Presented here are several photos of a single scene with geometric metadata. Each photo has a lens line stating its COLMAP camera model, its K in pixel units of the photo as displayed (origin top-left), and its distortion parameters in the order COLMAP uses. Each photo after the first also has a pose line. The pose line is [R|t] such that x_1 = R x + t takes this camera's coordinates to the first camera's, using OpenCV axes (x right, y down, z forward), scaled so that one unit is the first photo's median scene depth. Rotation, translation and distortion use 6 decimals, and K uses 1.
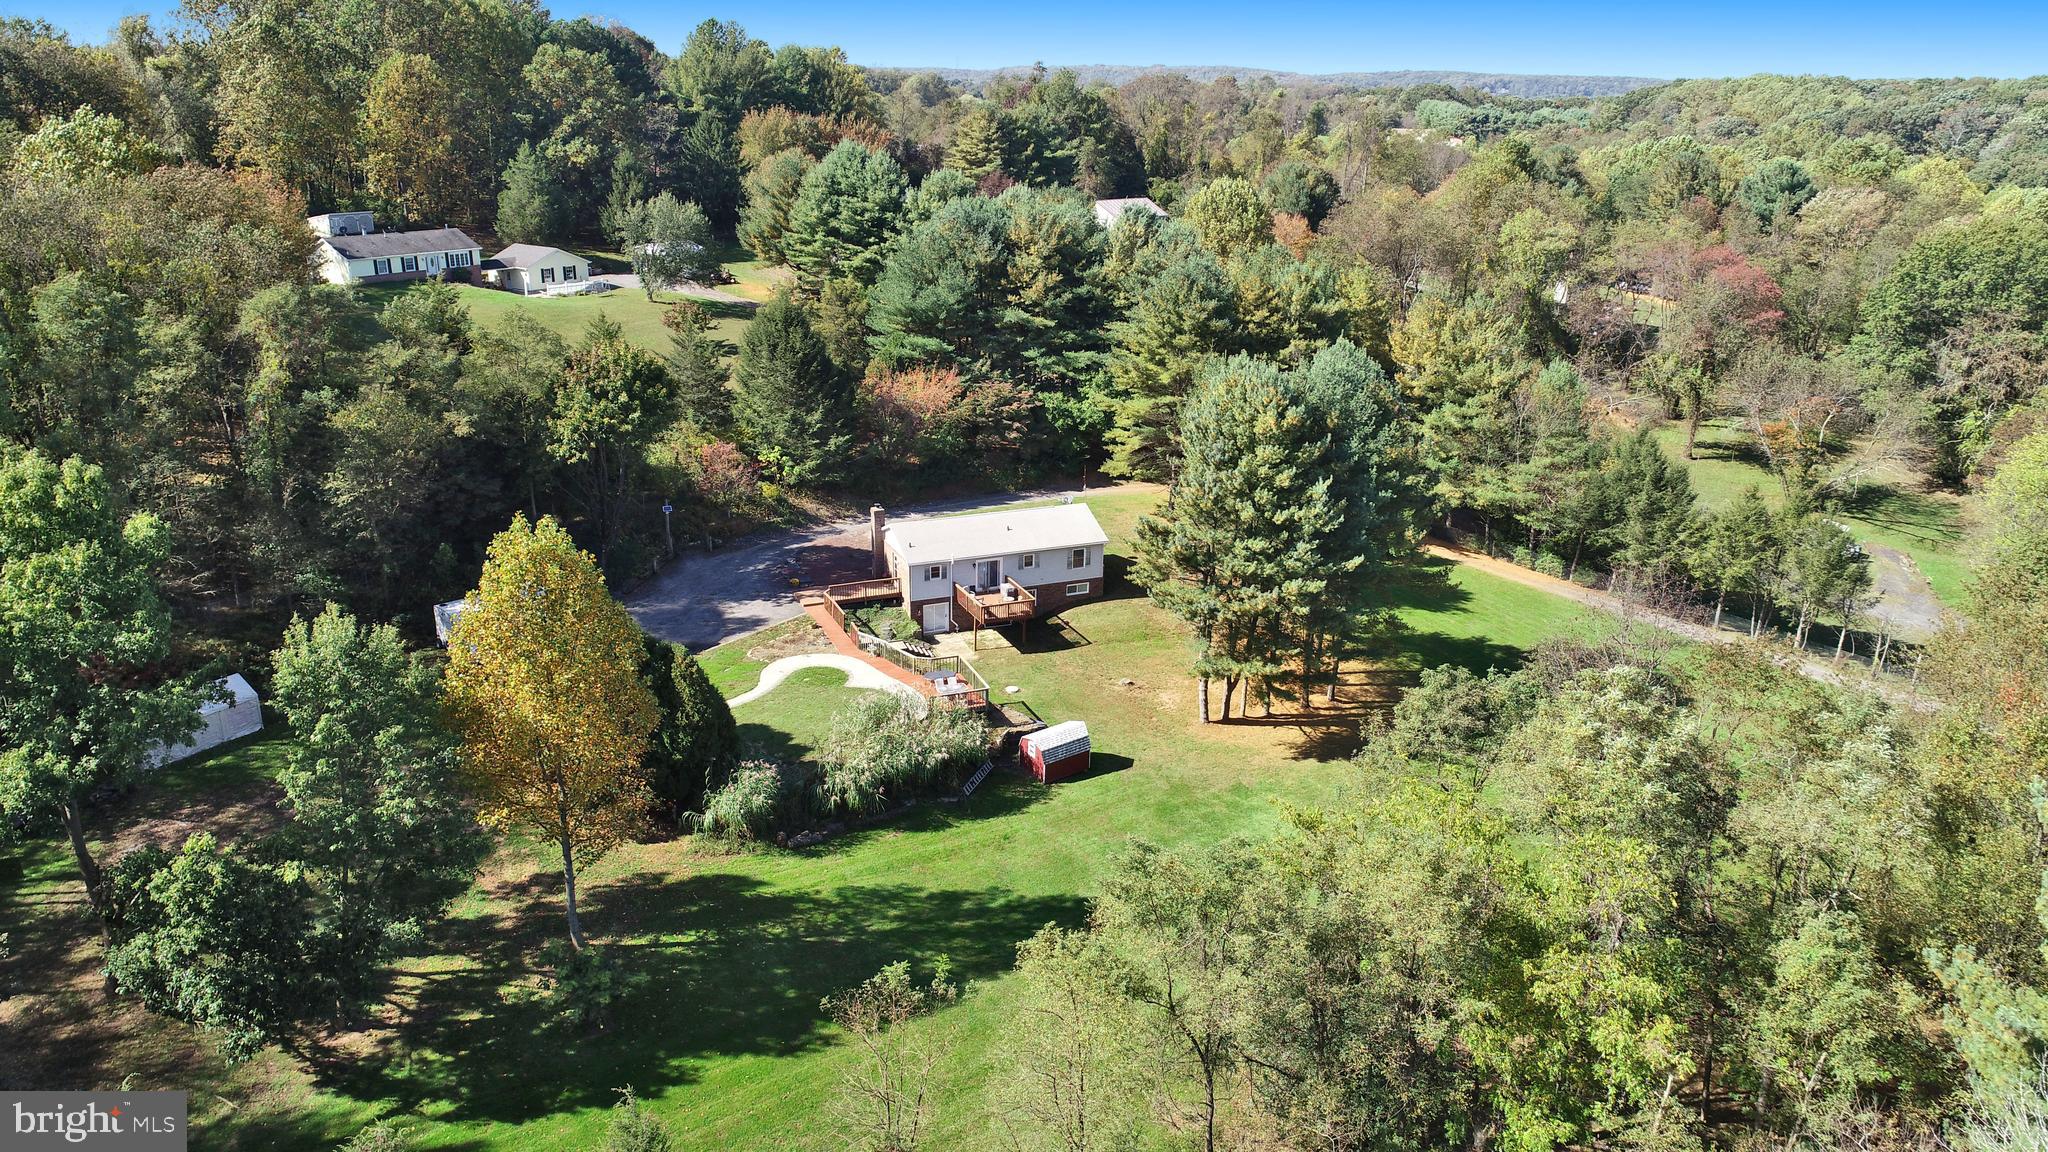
lens RADIAL K [[1286.4, 0, 1024.0], [0, 1286.4, 576.0], [0, 0, 1]] dist [-0.004945, -0.004532]
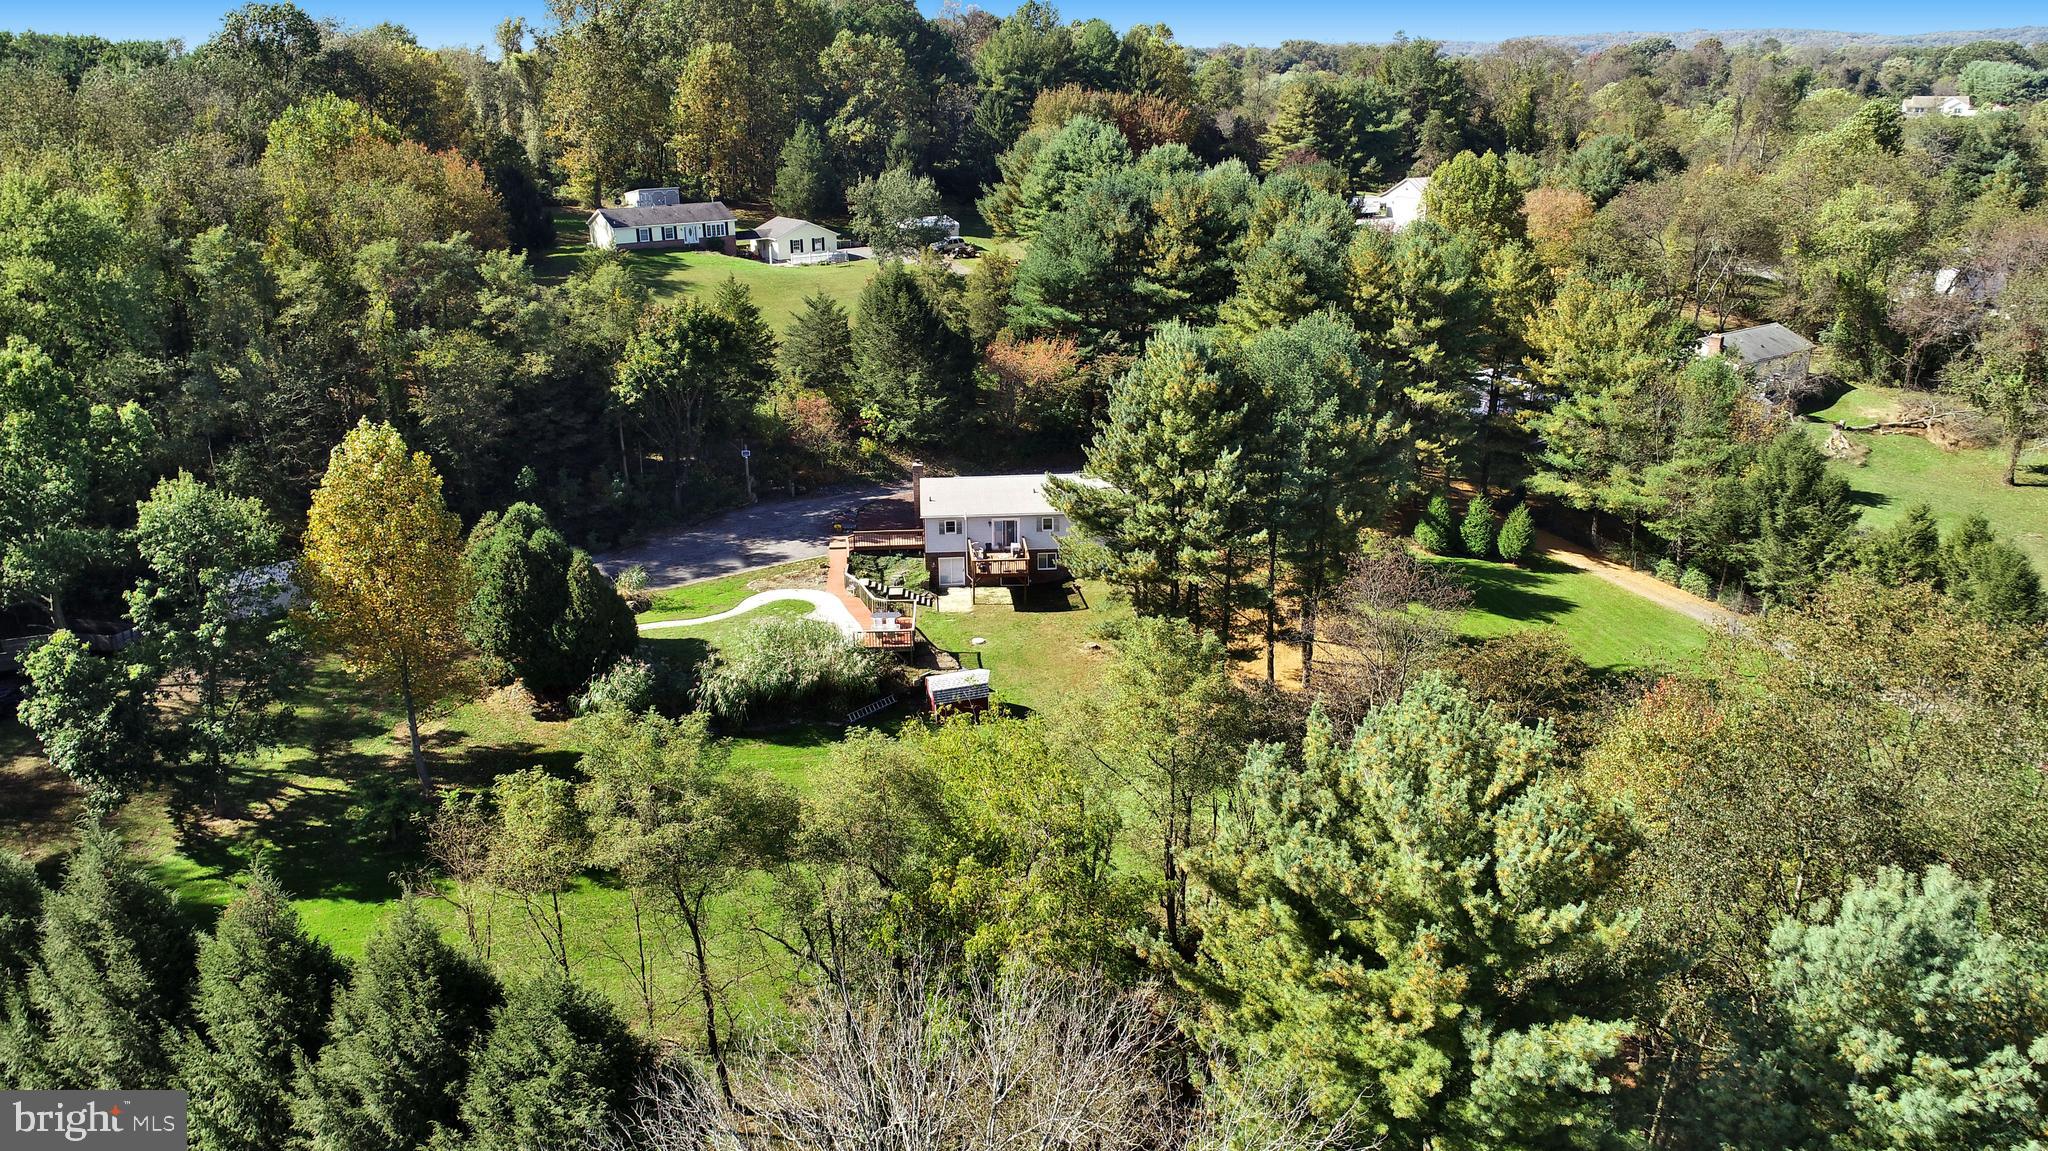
lens RADIAL K [[1336.4, 0, 1024.0], [0, 1336.4, 575.5], [0, 0, 1]] dist [-0.003559, -0.003996]
pose [[0.951784, 0.085072, -0.294737, 0.238168], [-0.084560, 0.996313, 0.014507, 0.012095], [0.294884, 0.011115, 0.955468, -0.011909]]
